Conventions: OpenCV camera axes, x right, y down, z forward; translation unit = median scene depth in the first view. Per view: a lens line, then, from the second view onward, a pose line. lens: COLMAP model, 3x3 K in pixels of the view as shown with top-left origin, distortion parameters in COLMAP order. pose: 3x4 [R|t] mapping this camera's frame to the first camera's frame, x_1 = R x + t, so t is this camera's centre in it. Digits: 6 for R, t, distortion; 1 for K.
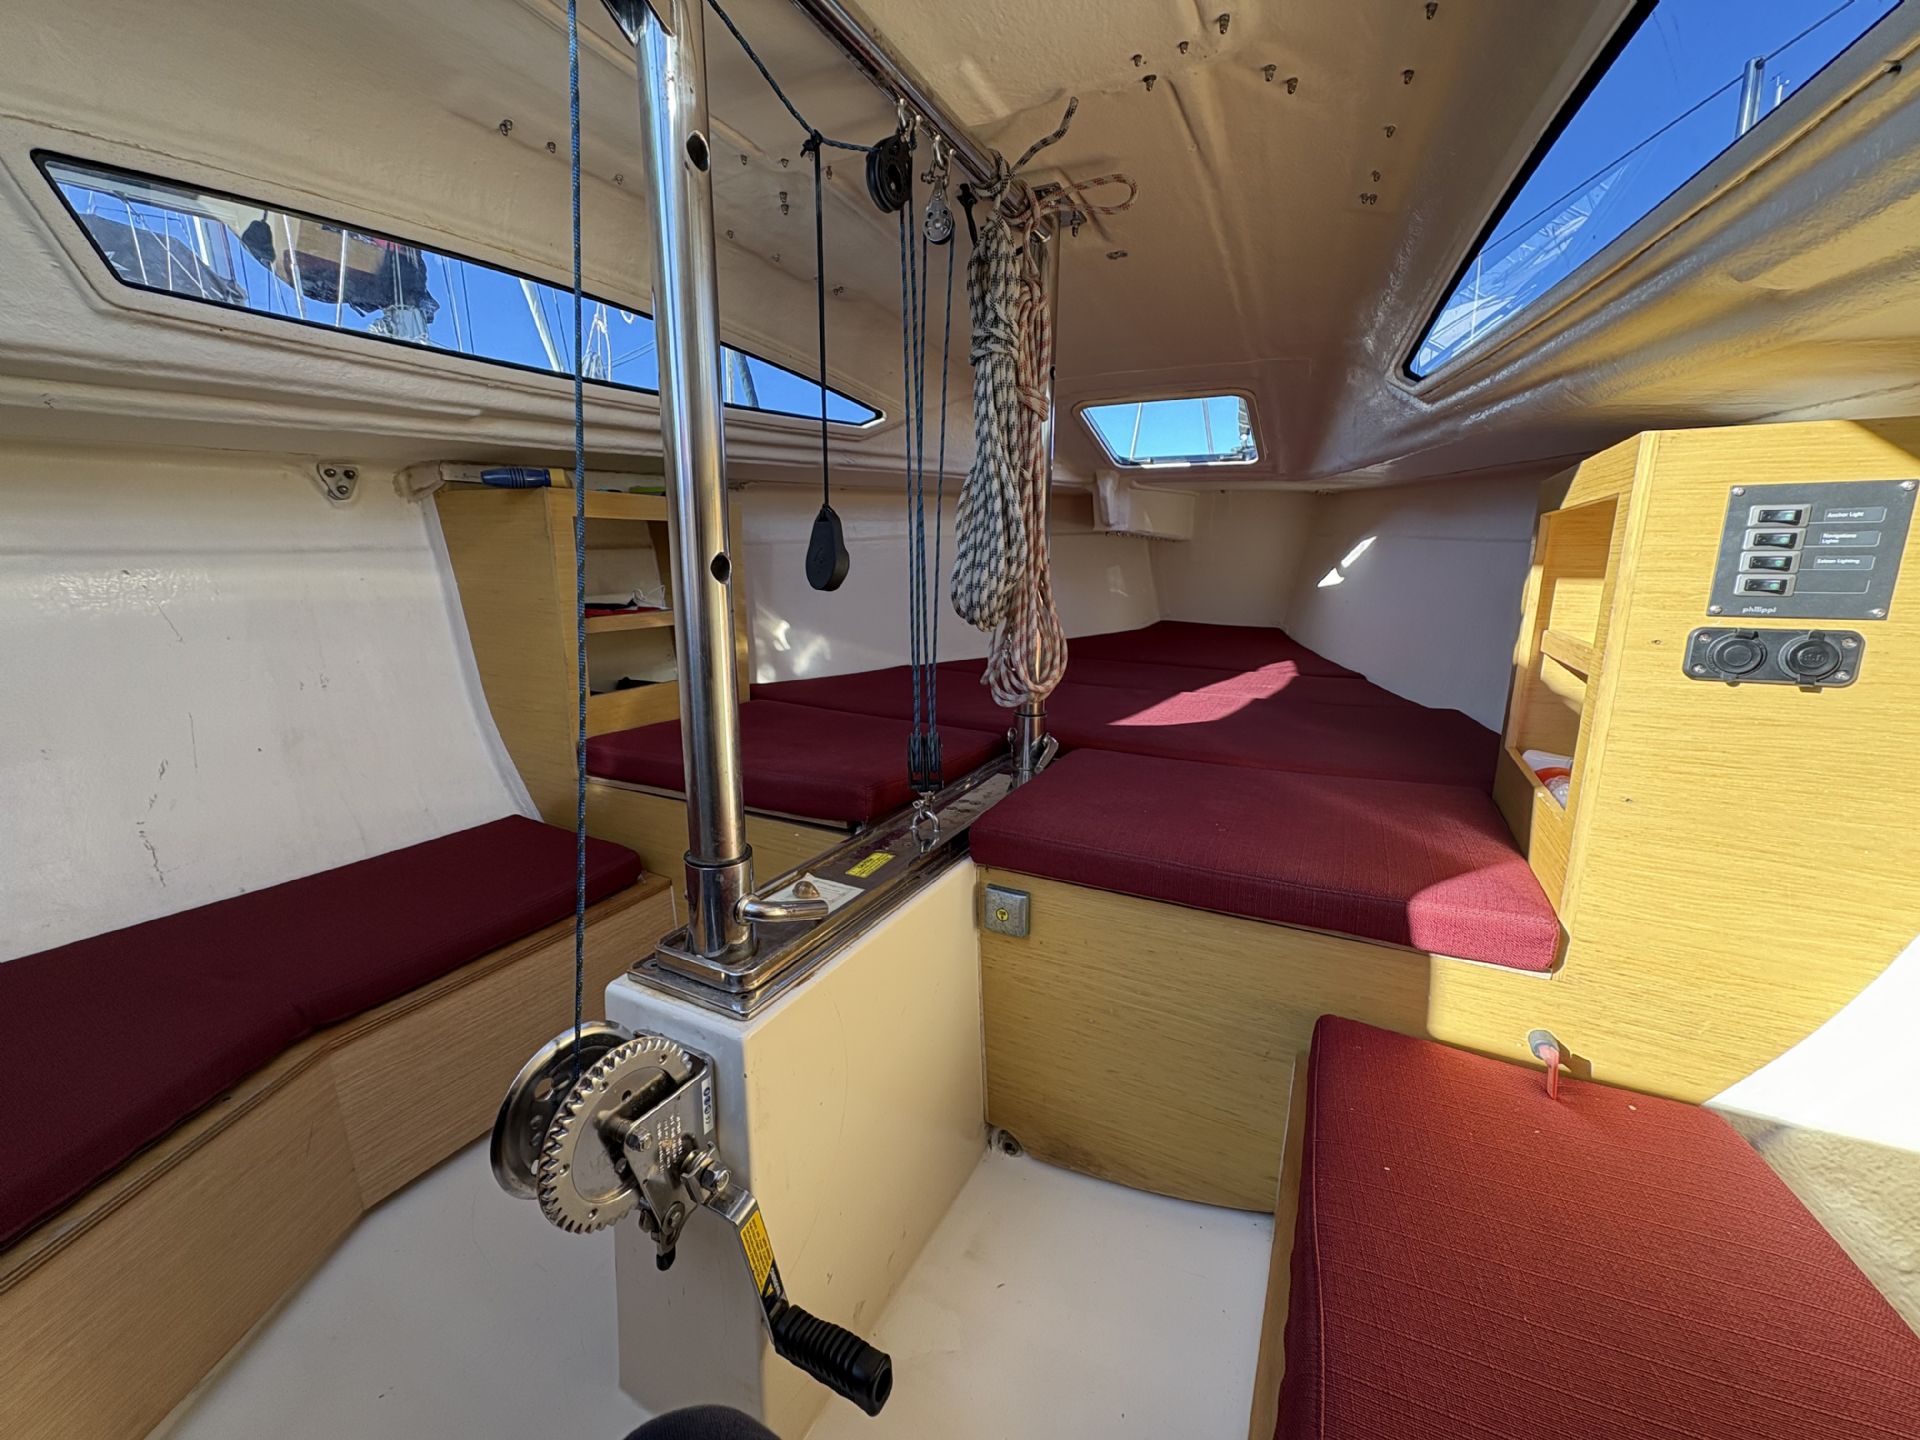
lens RADIAL K [[769.9, 0, 960.0], [0, 769.9, 720.0], [0, 0, 1]] dist [0.002246, 0.000400]
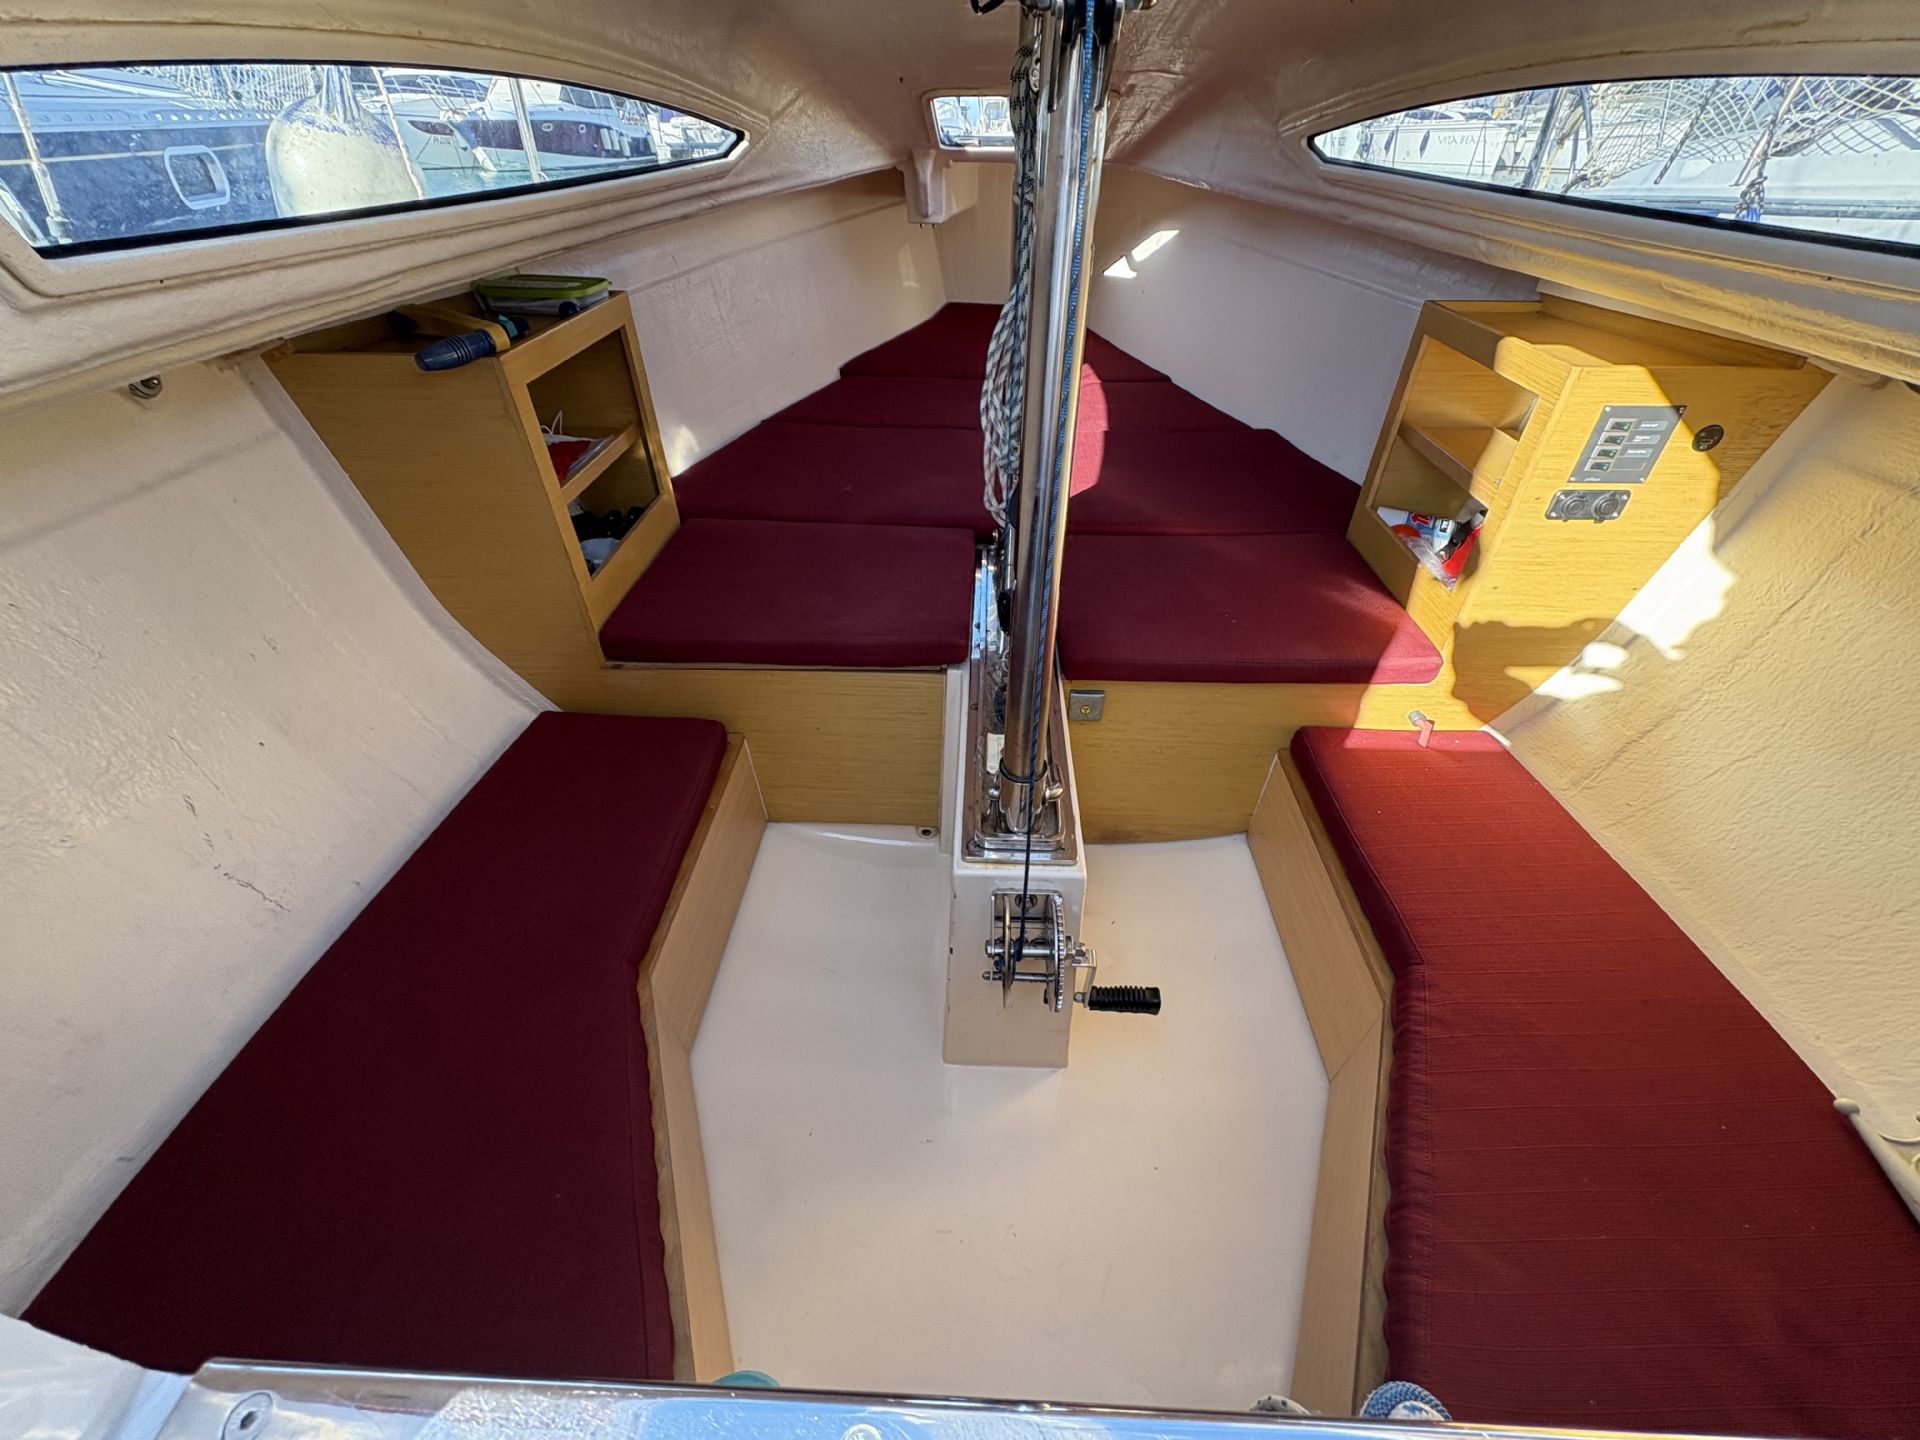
lens RADIAL K [[769.9, 0, 960.0], [0, 769.9, 720.0], [0, 0, 1]] dist [0.002246, 0.000400]
pose [[0.903920, -0.272318, 0.329806, -0.708191], [0.093103, 0.877902, 0.469702, -0.459461], [-0.417446, -0.393867, 0.818907, -0.016492]]
